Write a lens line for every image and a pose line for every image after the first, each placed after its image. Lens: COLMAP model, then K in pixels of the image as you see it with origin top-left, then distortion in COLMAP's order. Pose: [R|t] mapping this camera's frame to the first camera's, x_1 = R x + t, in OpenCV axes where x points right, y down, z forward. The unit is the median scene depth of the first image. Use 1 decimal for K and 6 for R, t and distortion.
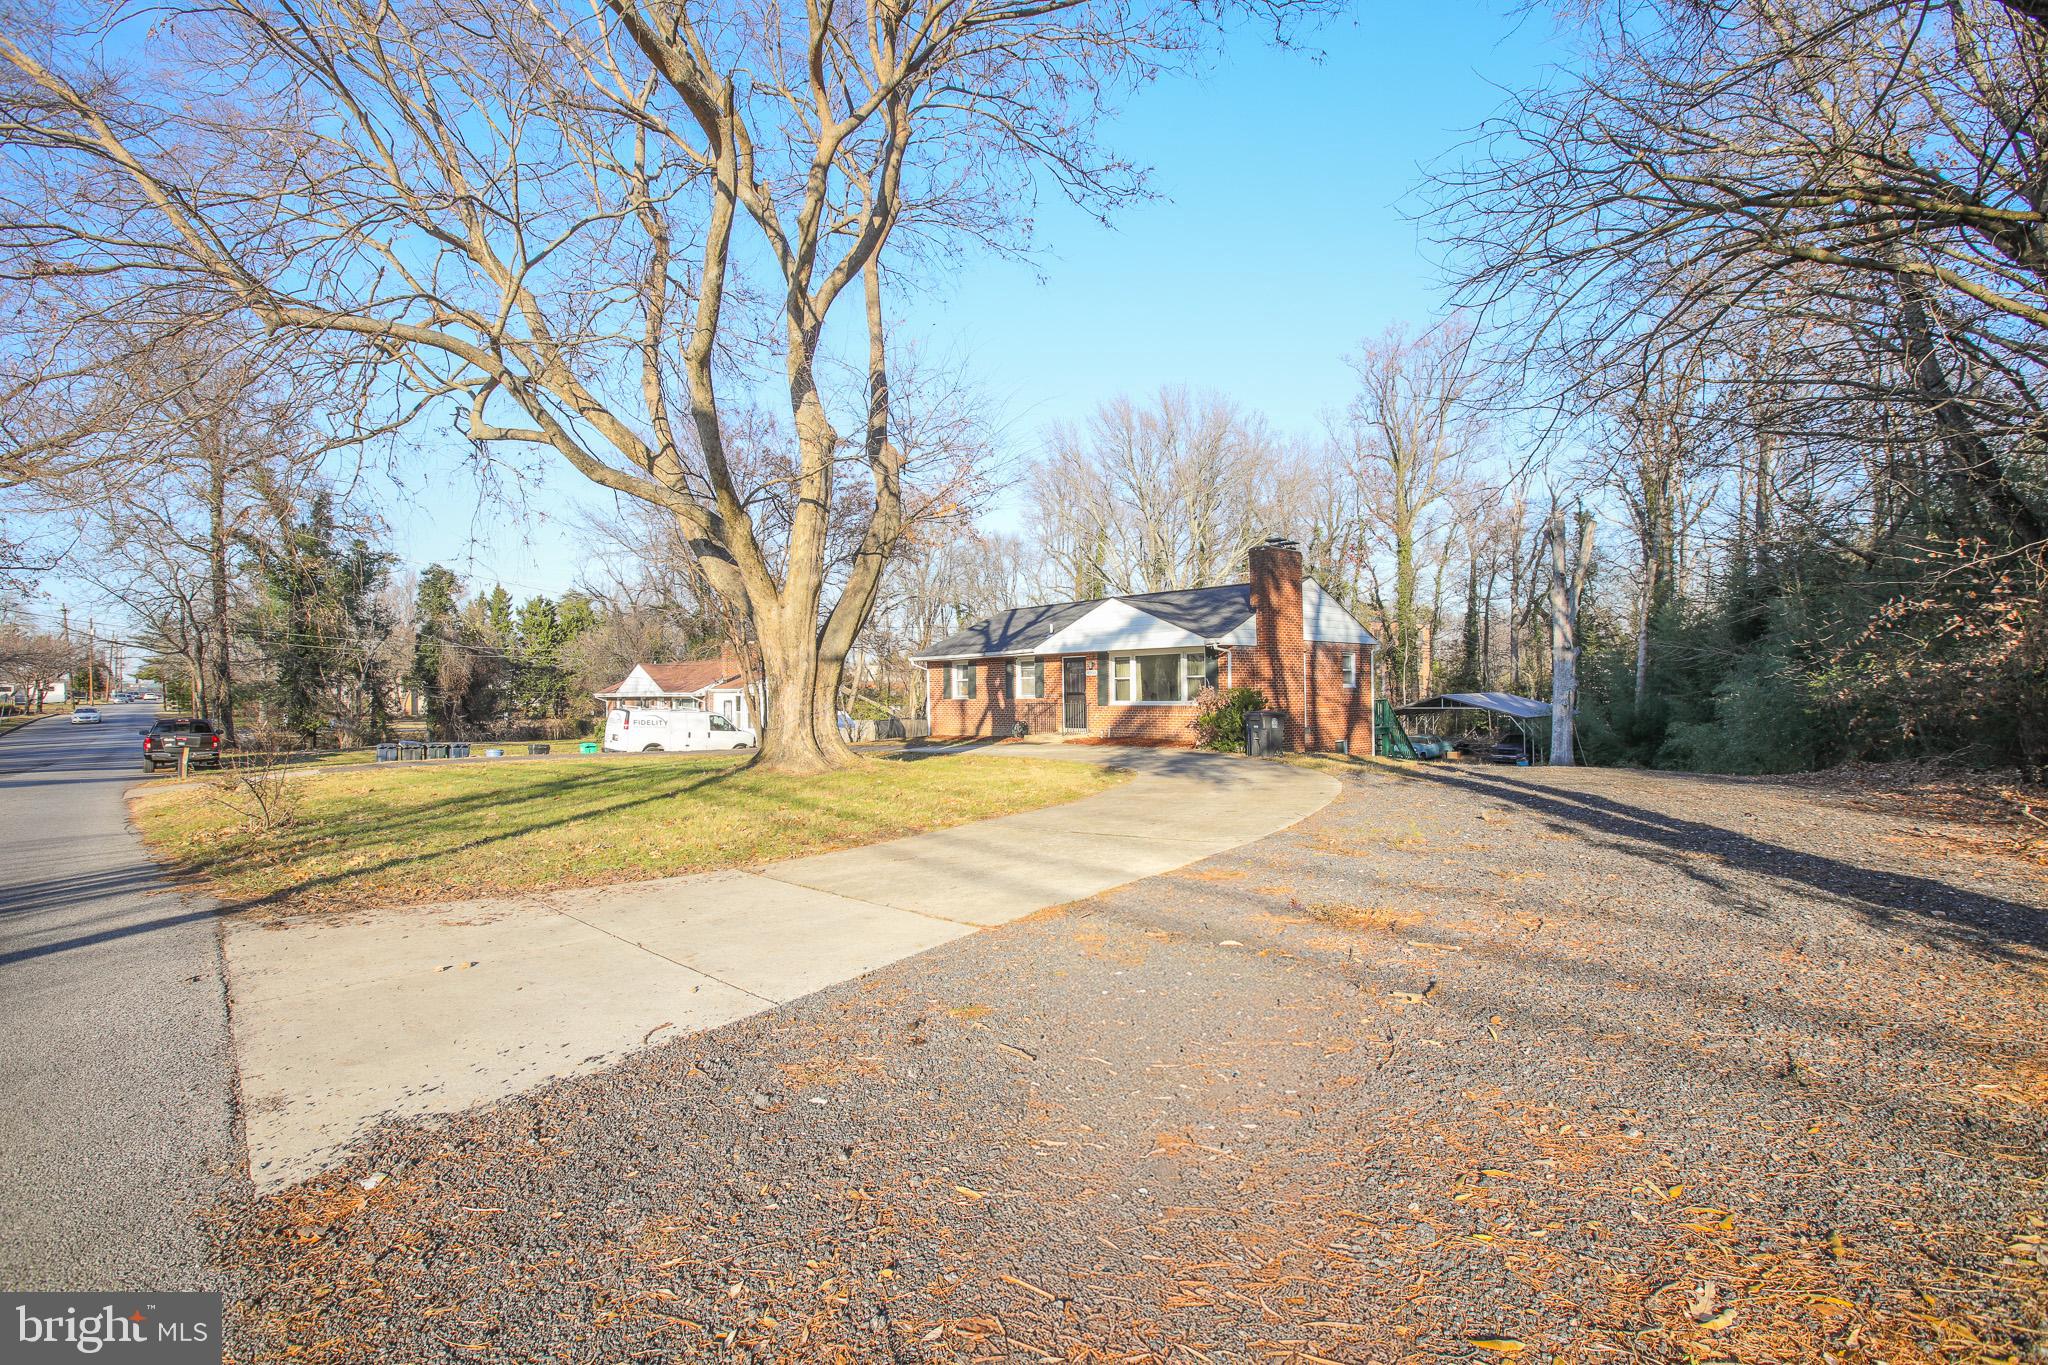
lens RADIAL K [[950.5, 0, 1031.9], [0, 950.5, 685.8], [0, 0, 1]] dist [-0.004306, 0.001436]
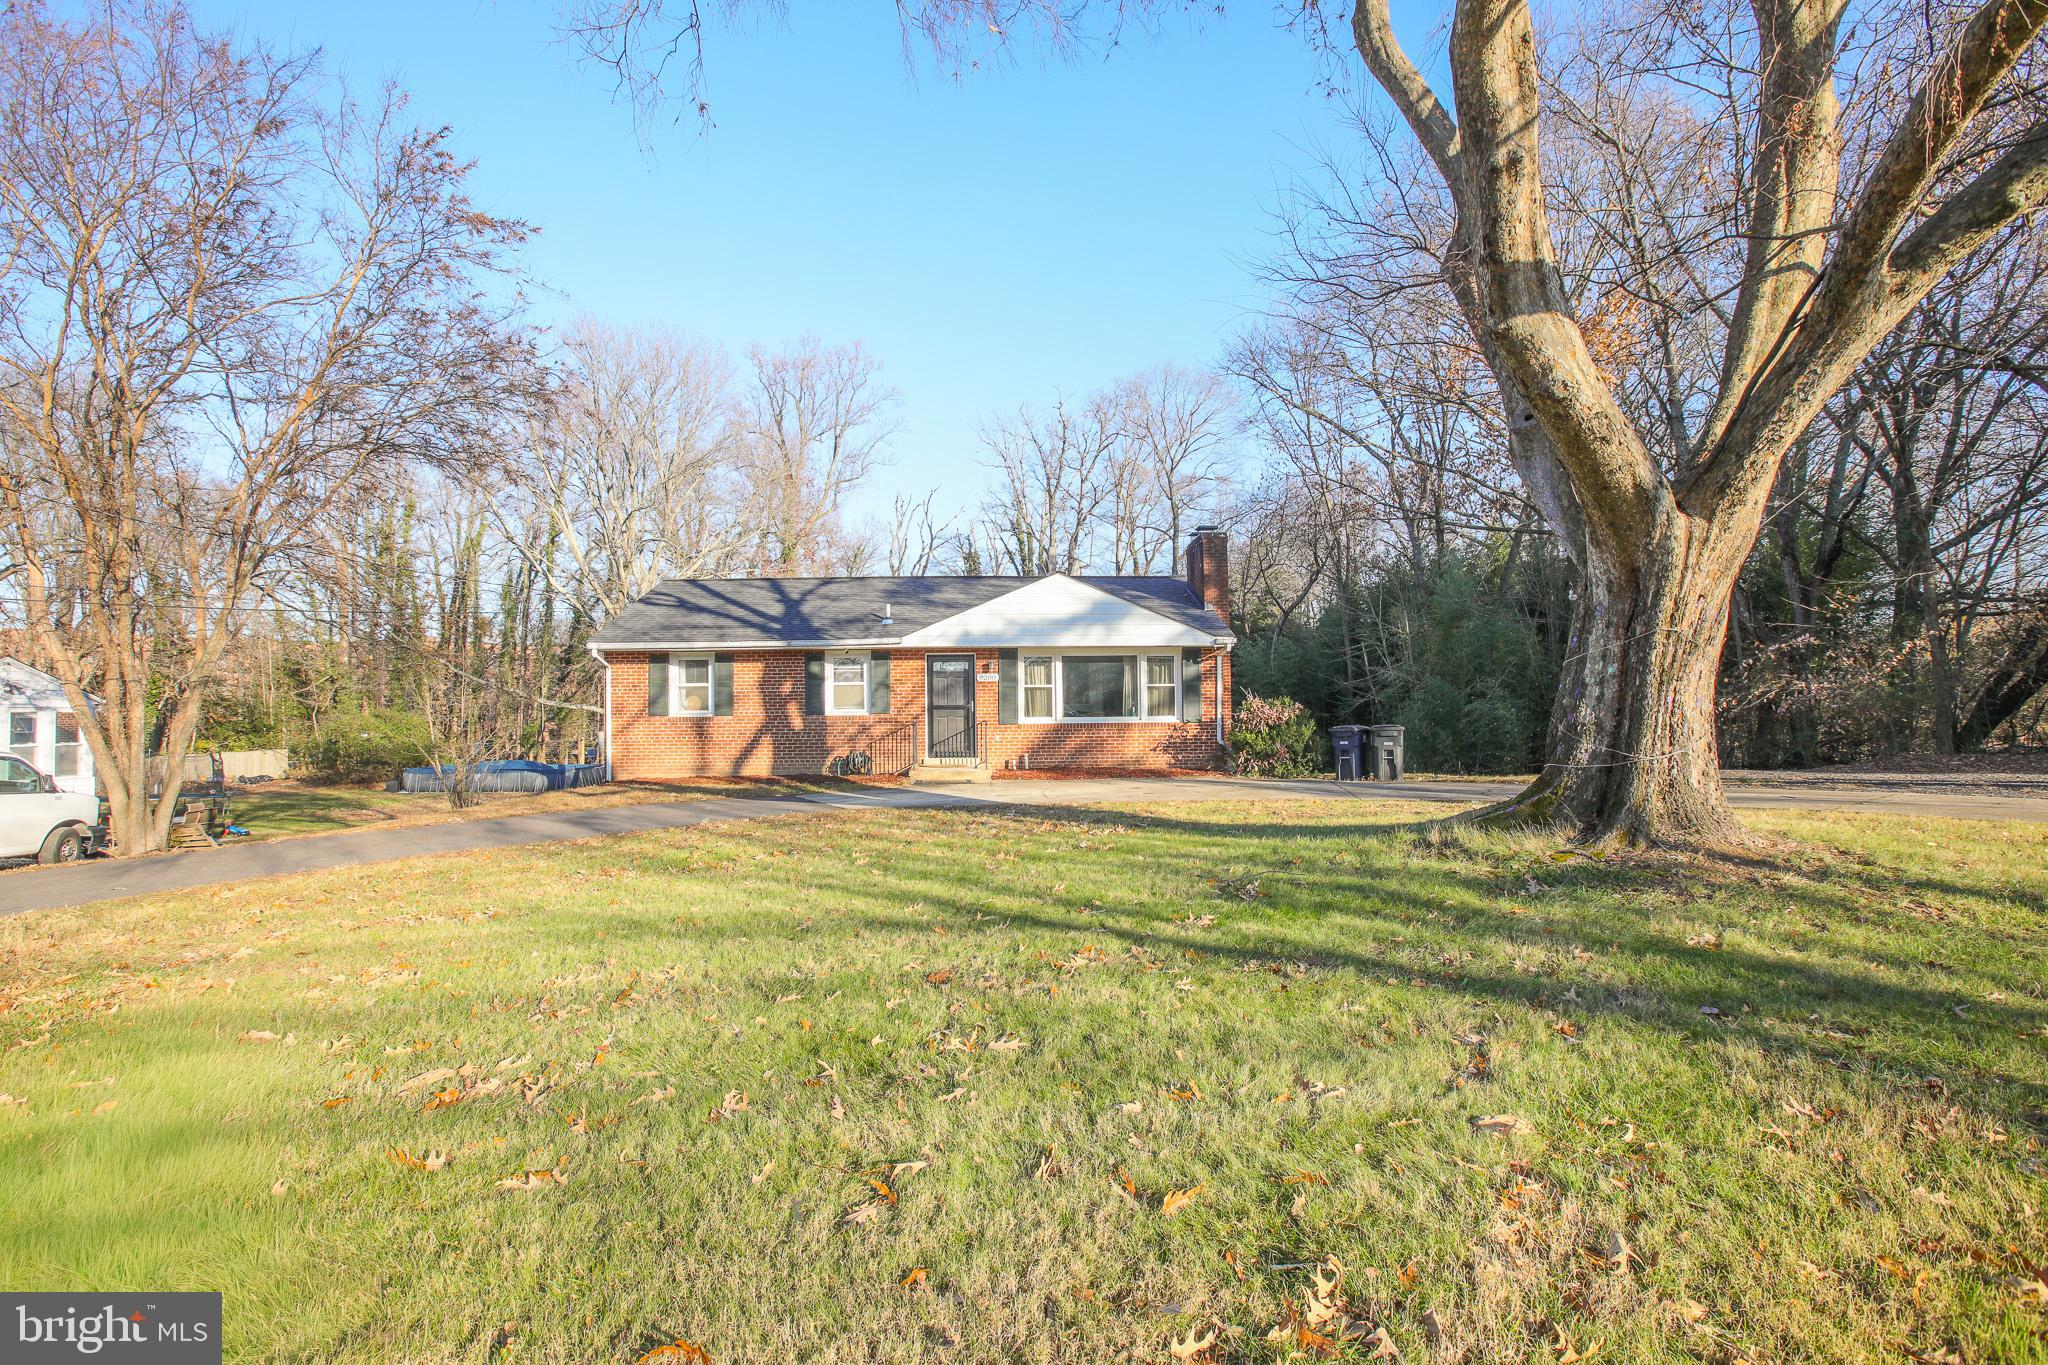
lens RADIAL K [[950.5, 0, 1028.0], [0, 950.5, 688.3], [0, 0, 1]] dist [-0.004306, 0.001436]
pose [[0.666827, 0.024876, 0.744798, -0.437271], [-0.004347, 0.999556, -0.029493, 0.015265], [-0.745200, 0.016429, 0.666638, 0.504674]]
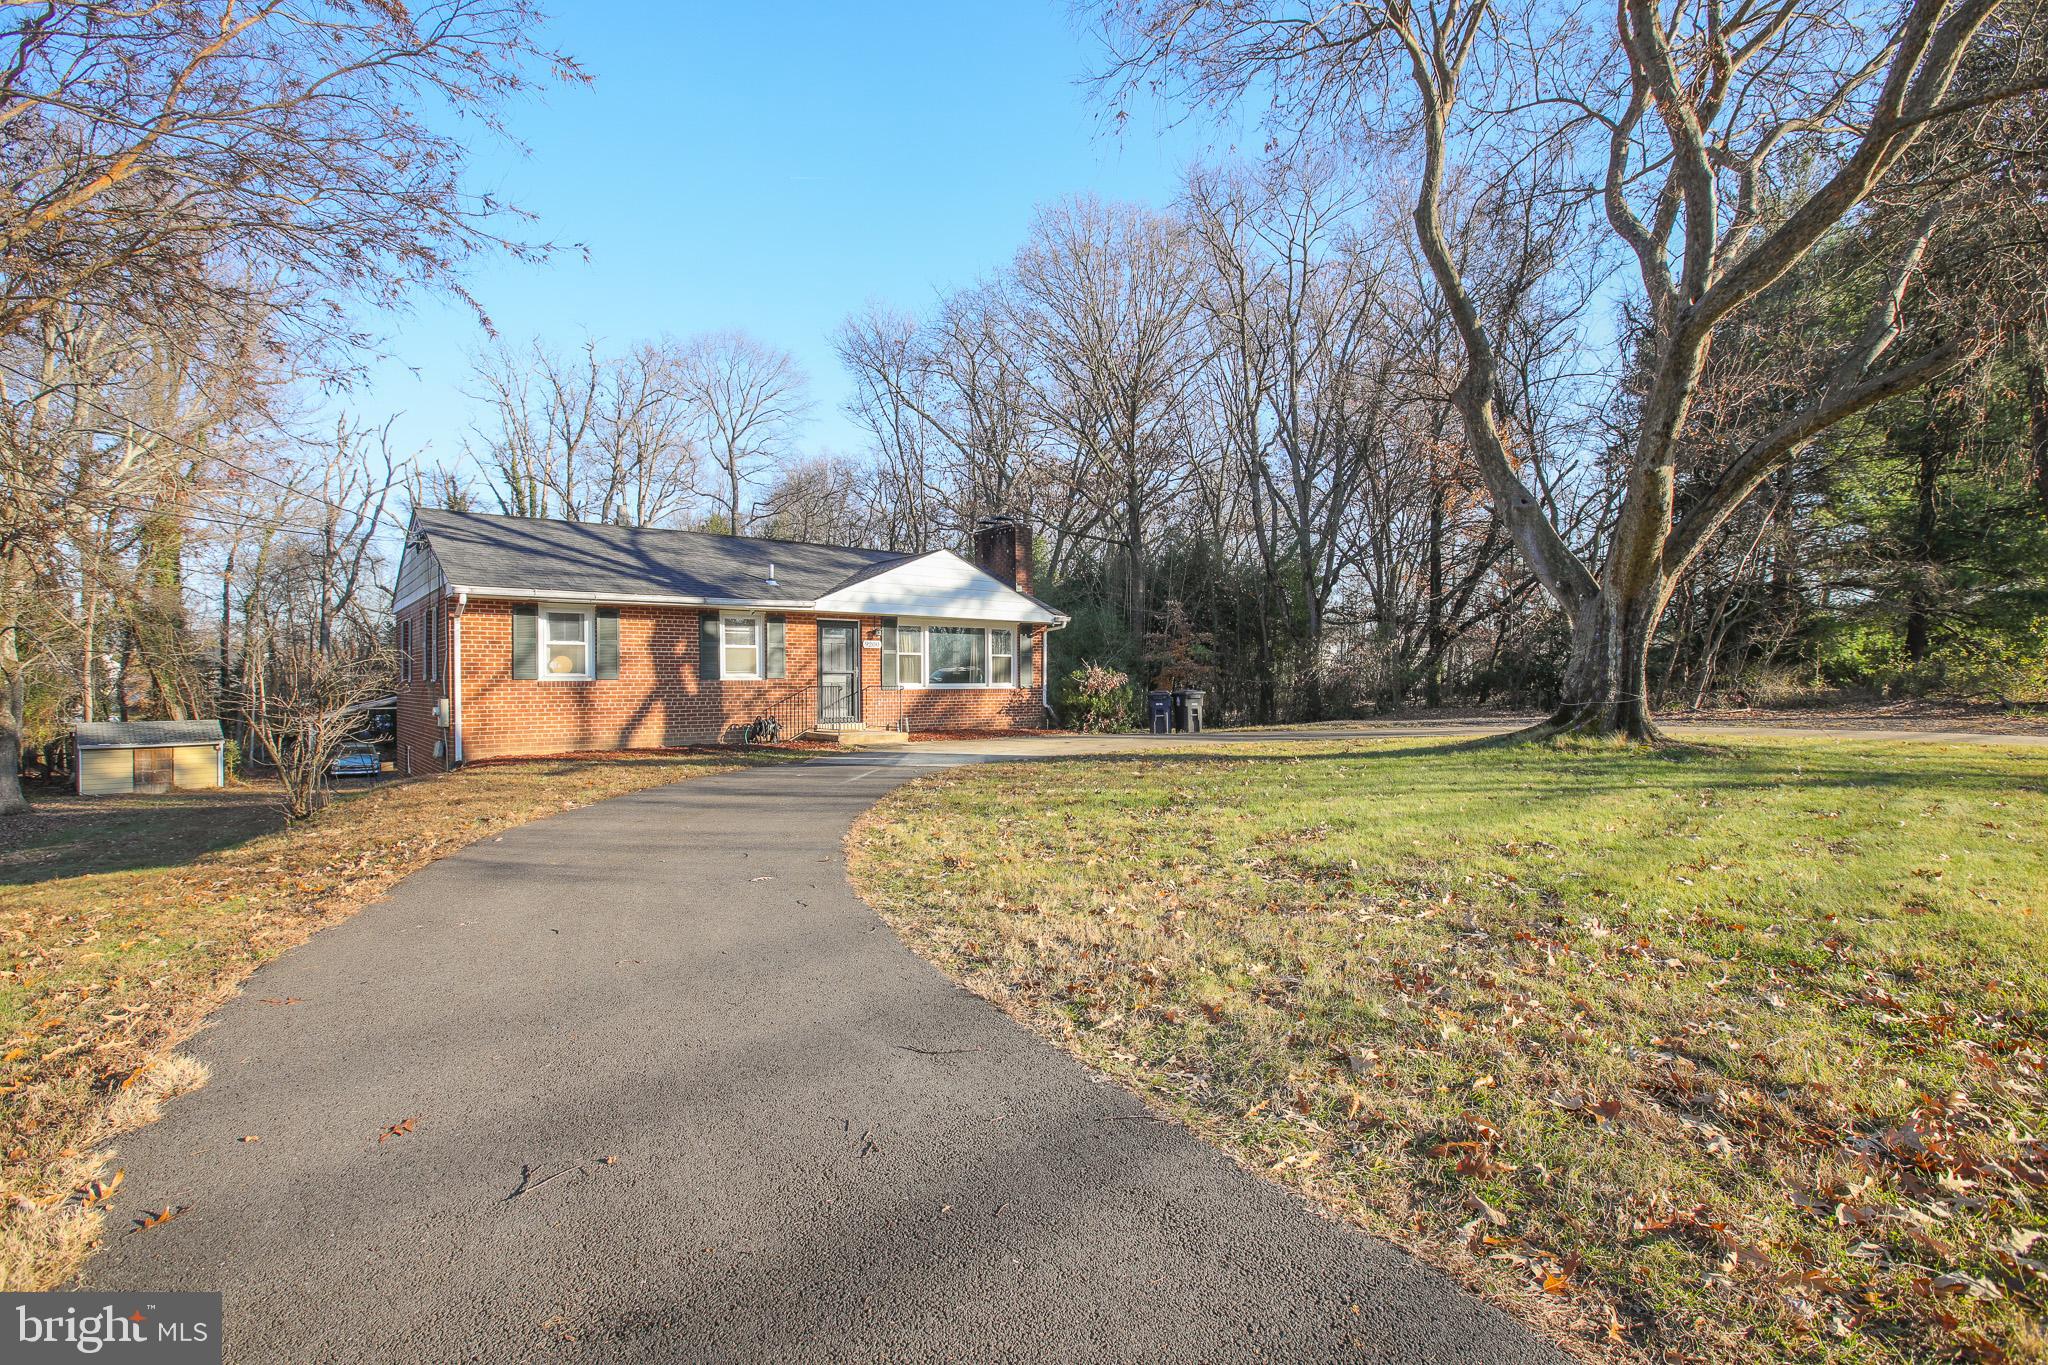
lens RADIAL K [[950.5, 0, 1013.9], [0, 950.5, 686.4], [0, 0, 1]] dist [-0.004306, 0.001436]
pose [[0.082134, 0.009447, 0.996576, -0.642043], [-0.002792, 0.999953, -0.009249, 0.024969], [-0.996617, -0.002022, 0.082157, 0.826423]]
